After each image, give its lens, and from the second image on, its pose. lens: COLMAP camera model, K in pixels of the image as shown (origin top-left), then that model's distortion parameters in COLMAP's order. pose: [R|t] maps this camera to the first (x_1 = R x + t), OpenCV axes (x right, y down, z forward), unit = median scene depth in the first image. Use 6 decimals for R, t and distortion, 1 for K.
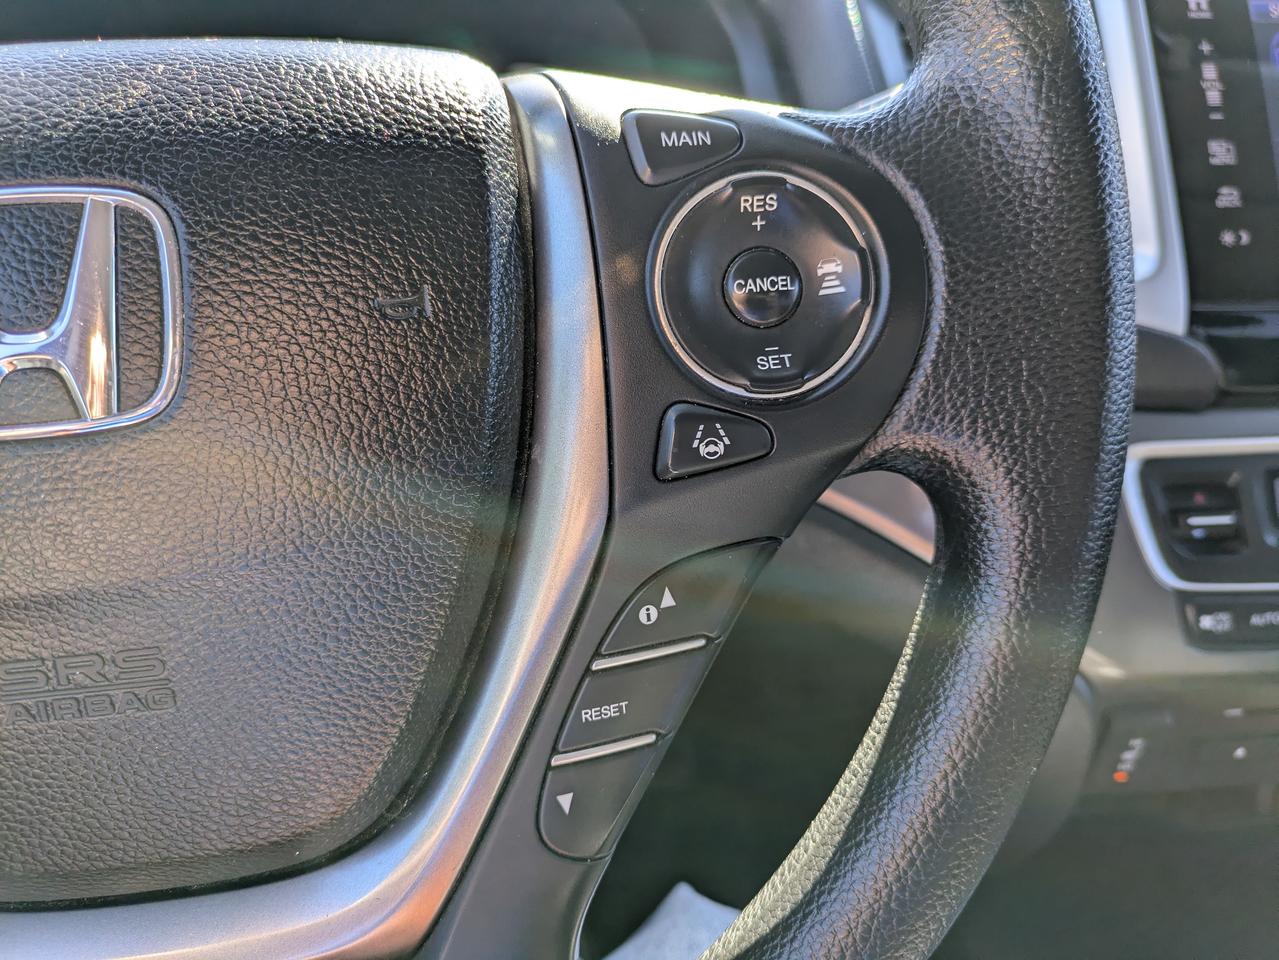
lens RADIAL K [[968.1, 0, 633.7], [0, 968.1, 473.5], [0, 0, 1]] dist [0.008763, 0.005681]
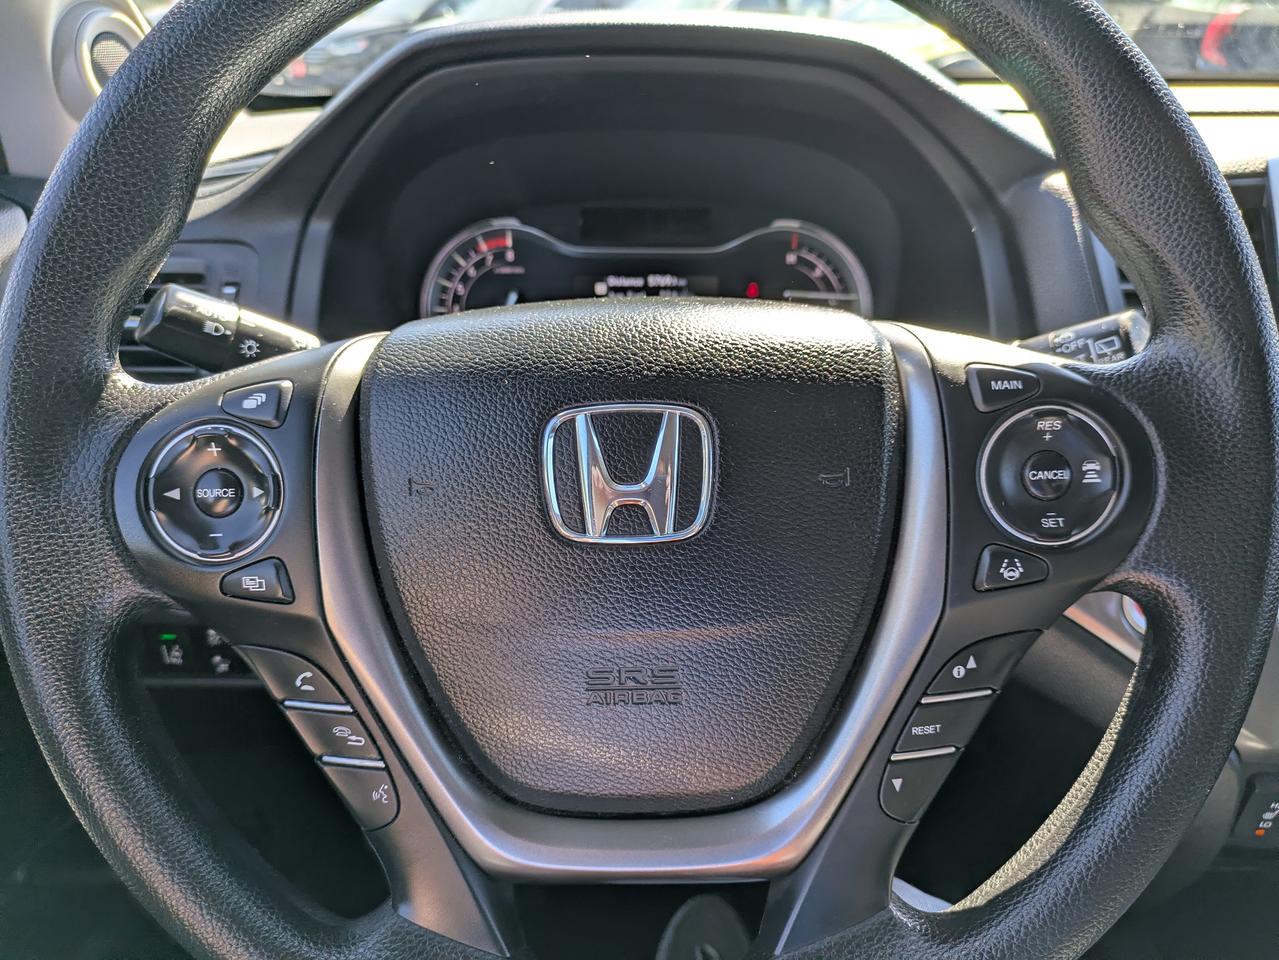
lens RADIAL K [[968.1, 0, 645.6], [0, 968.1, 485.3], [0, 0, 1]] dist [0.008763, 0.005681]
pose [[0.992479, 0.065625, -0.103341, -0.366241], [-0.067687, 0.997569, -0.016573, -0.104552], [0.102002, 0.023443, 0.994508, -0.682998]]
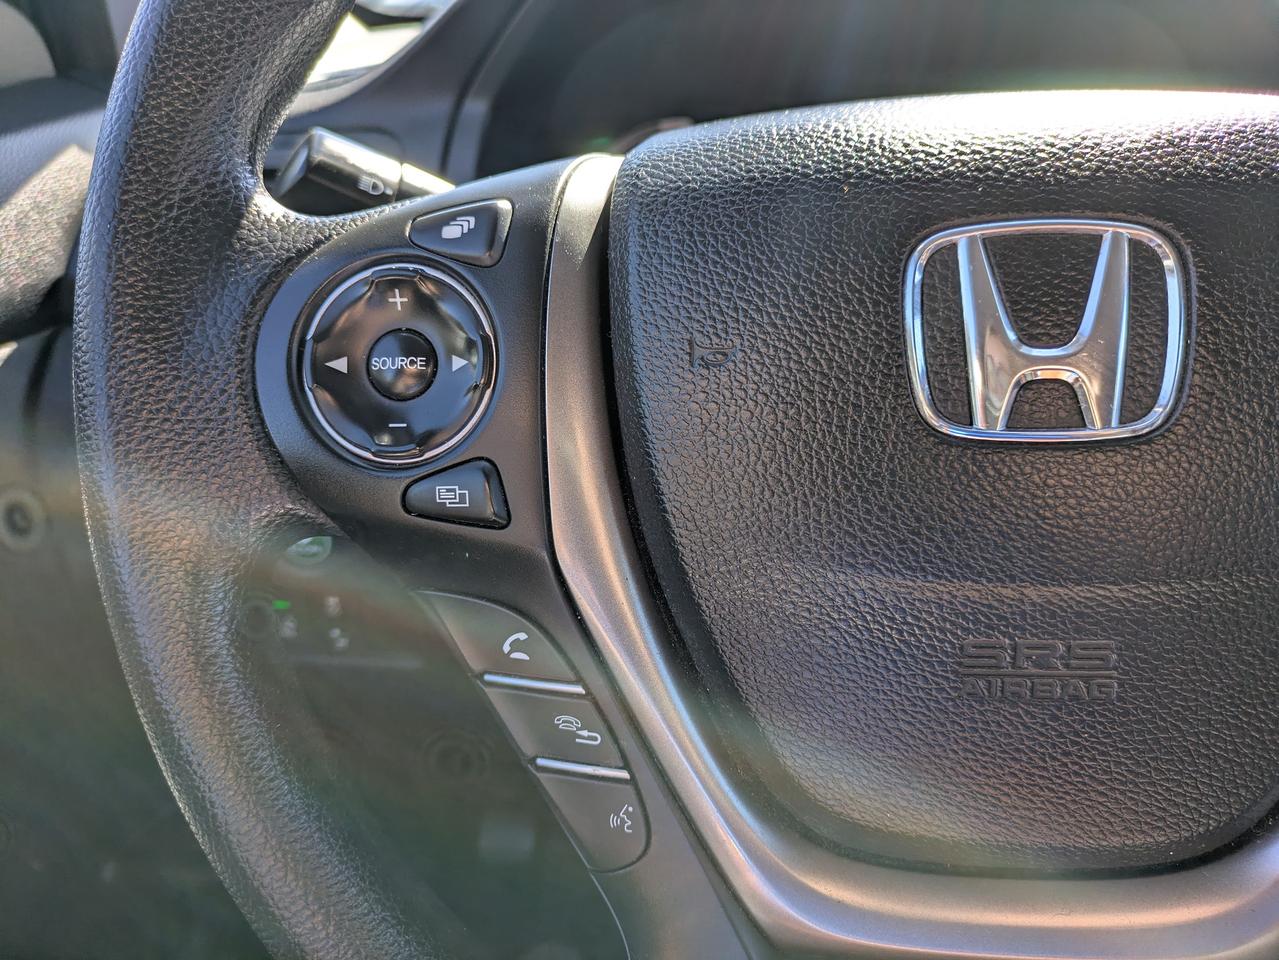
lens RADIAL K [[968.1, 0, 629.7], [0, 968.1, 471.1], [0, 0, 1]] dist [0.008763, 0.005681]
pose [[0.979038, 0.082118, -0.186392, -0.779915], [-0.089825, 0.995402, -0.033268, 0.068891], [0.182803, 0.049314, 0.981912, -0.163728]]
